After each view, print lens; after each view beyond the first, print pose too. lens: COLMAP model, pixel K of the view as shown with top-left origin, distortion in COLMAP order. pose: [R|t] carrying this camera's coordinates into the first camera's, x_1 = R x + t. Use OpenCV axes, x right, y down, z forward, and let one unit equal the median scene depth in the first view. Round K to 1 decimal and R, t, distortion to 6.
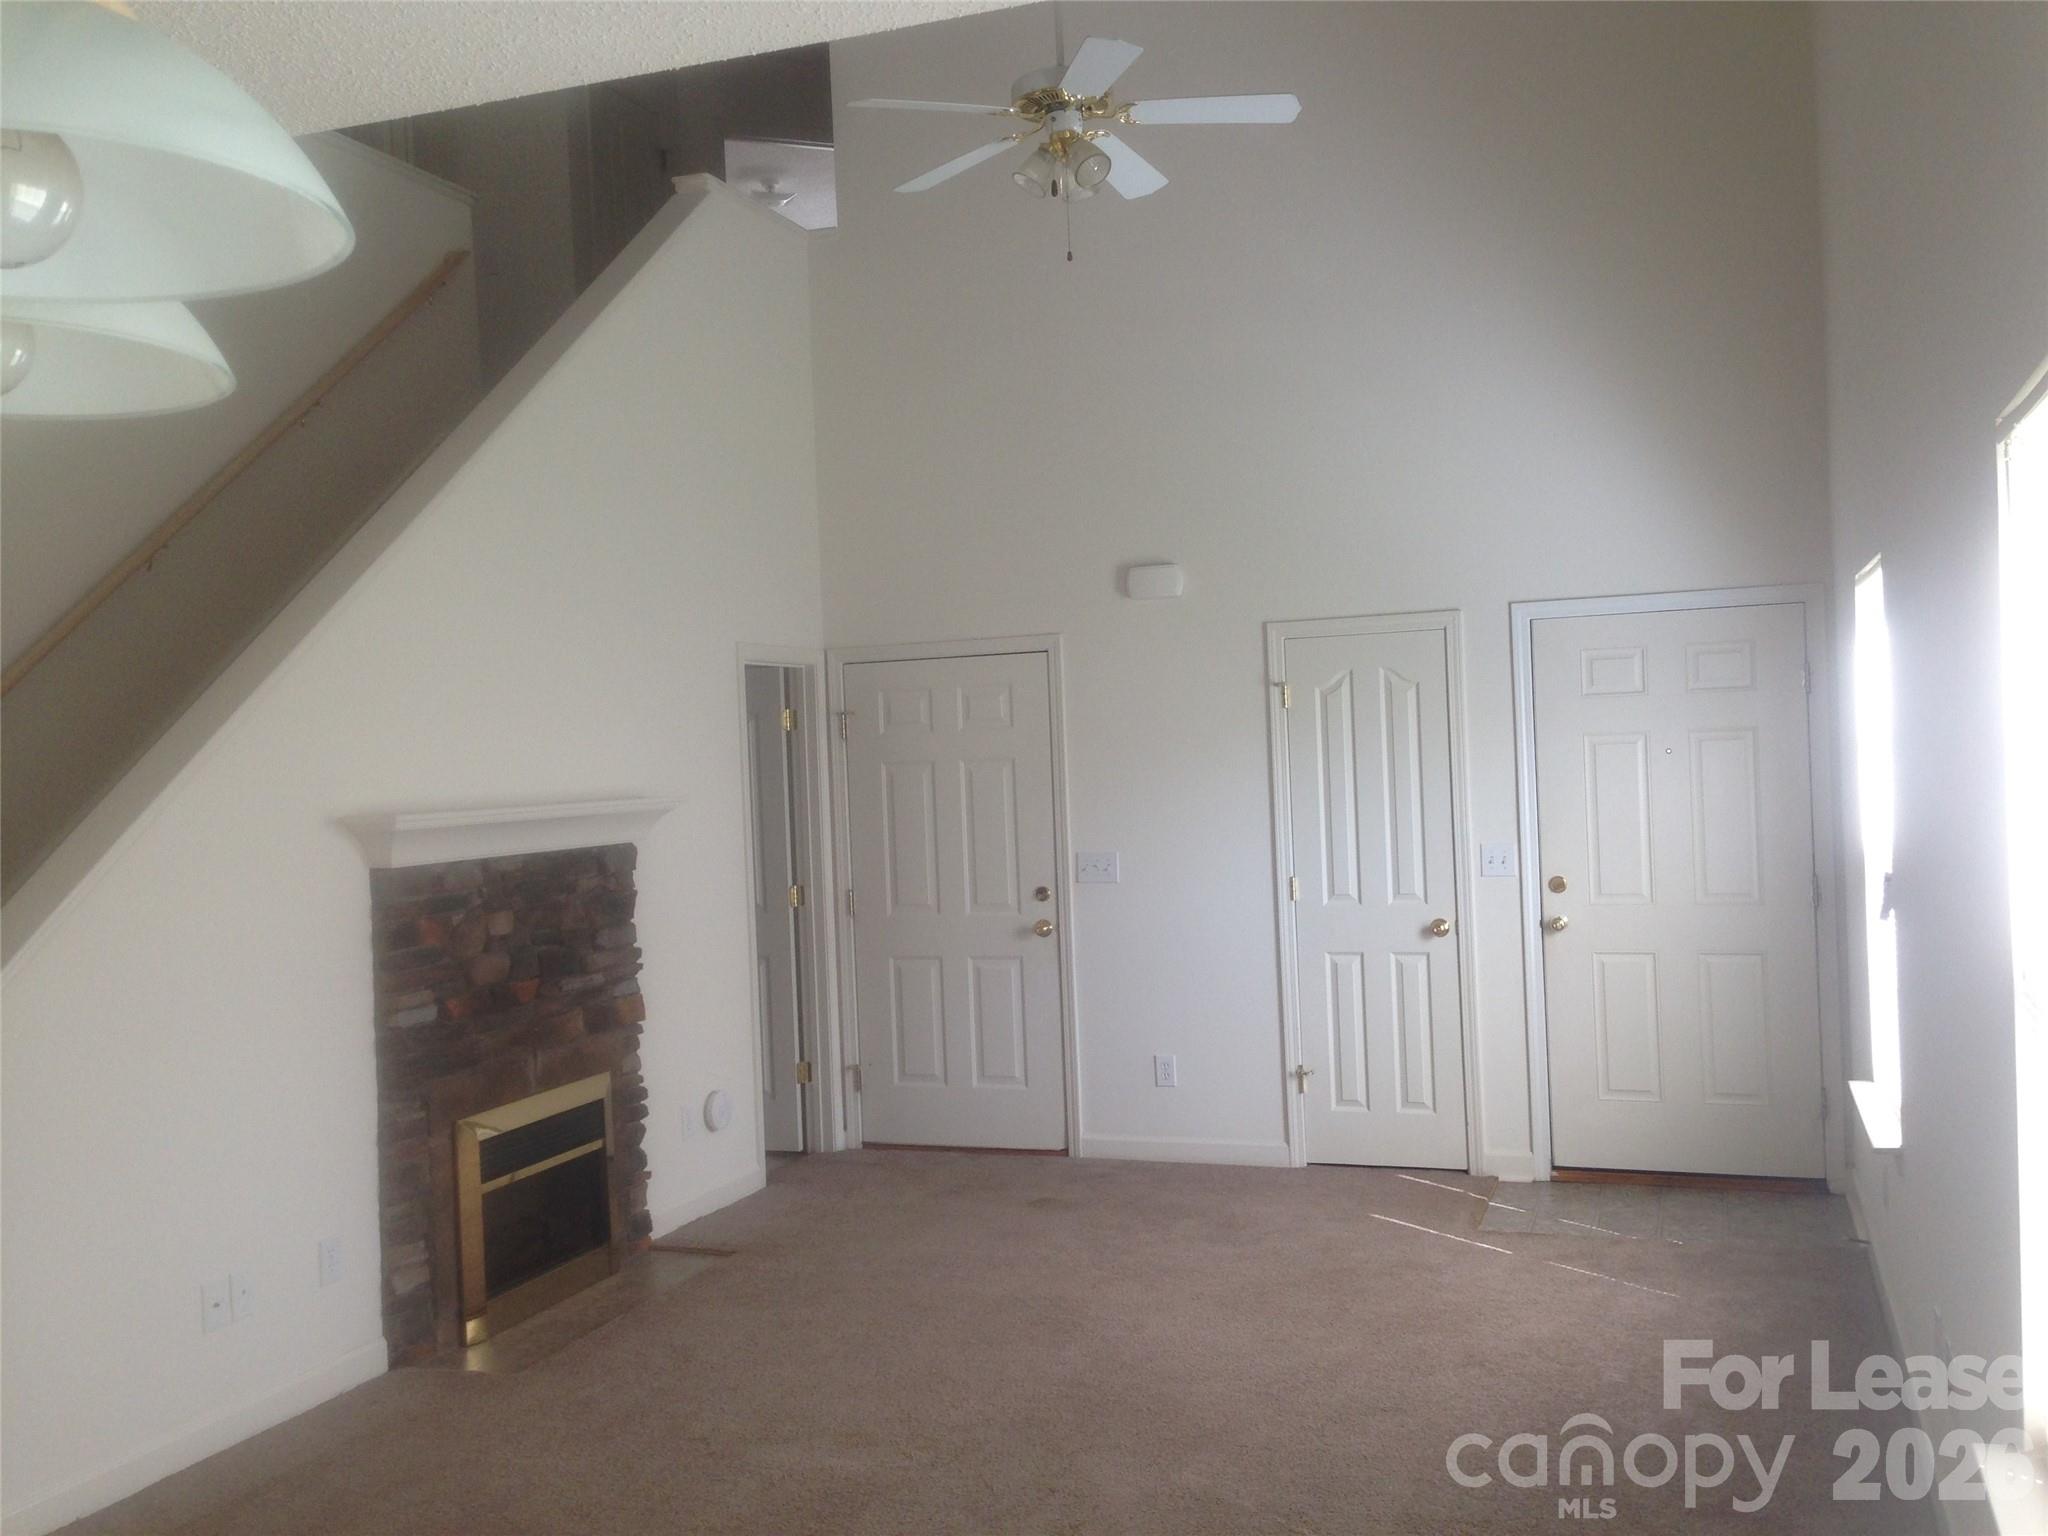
lens RADIAL K [[1924.3, 0, 1024.2], [0, 1924.3, 768.3], [0, 0, 1]] dist [0.014468, 0.000000]
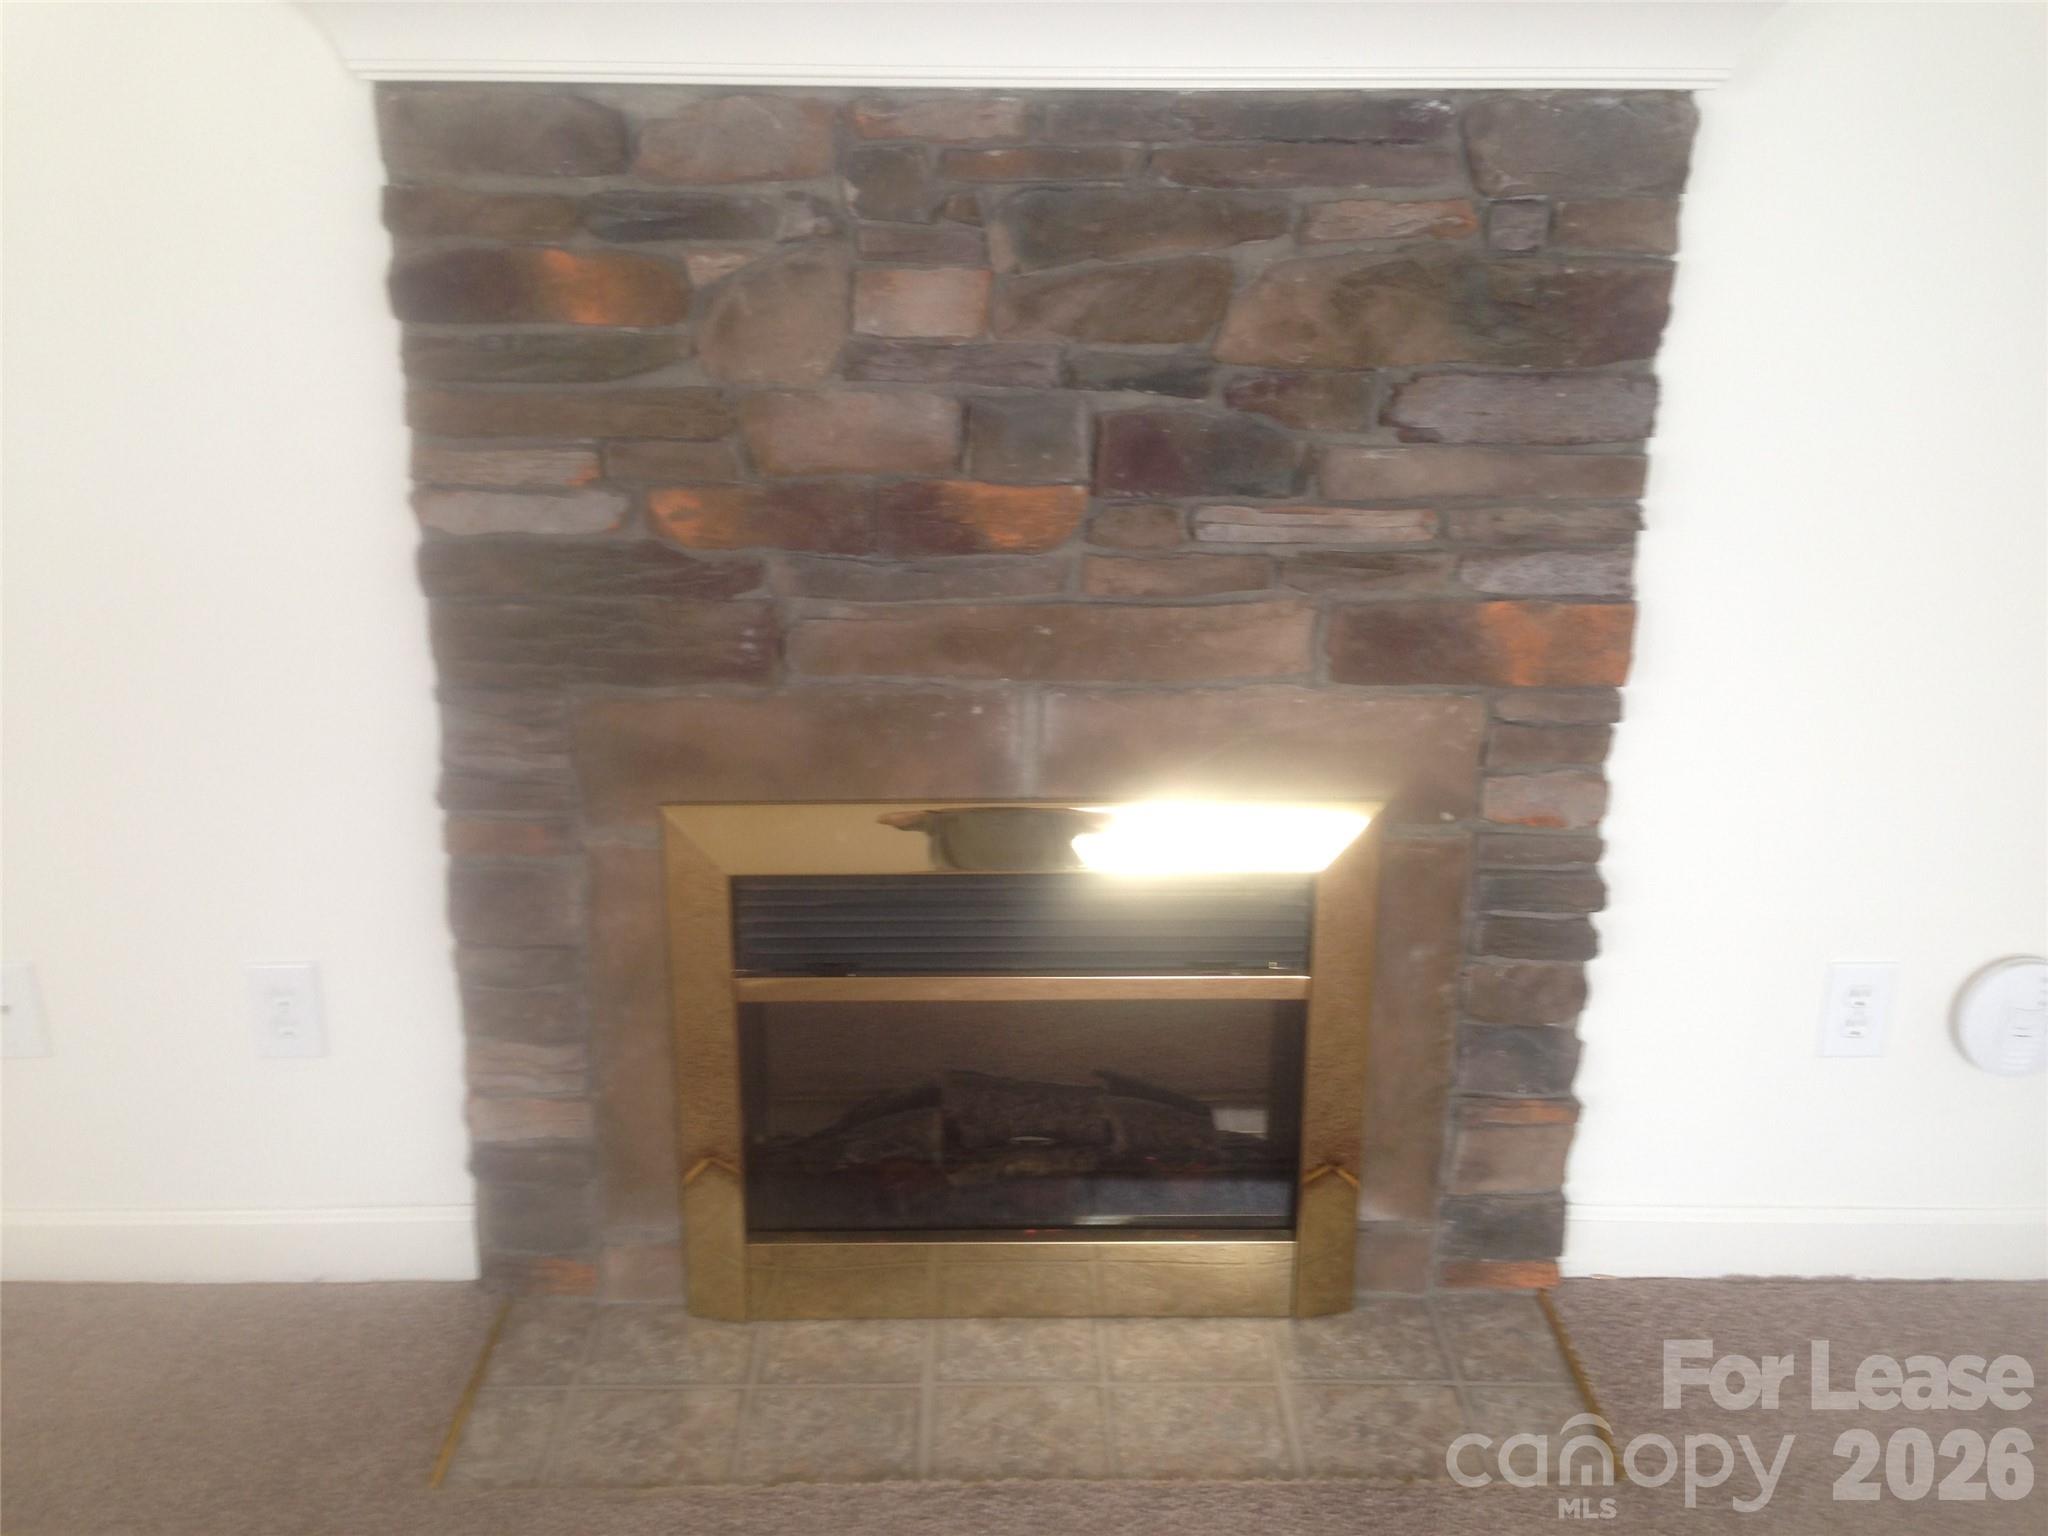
lens RADIAL K [[1924.3, 0, 1022.9], [0, 1924.3, 759.6], [0, 0, 1]] dist [0.014468, 0.000000]
pose [[0.362974, 0.335154, -0.869438, 0.057634], [-0.029366, 0.936725, 0.348832, 0.037382], [0.931336, -0.101085, 0.349849, 0.896087]]
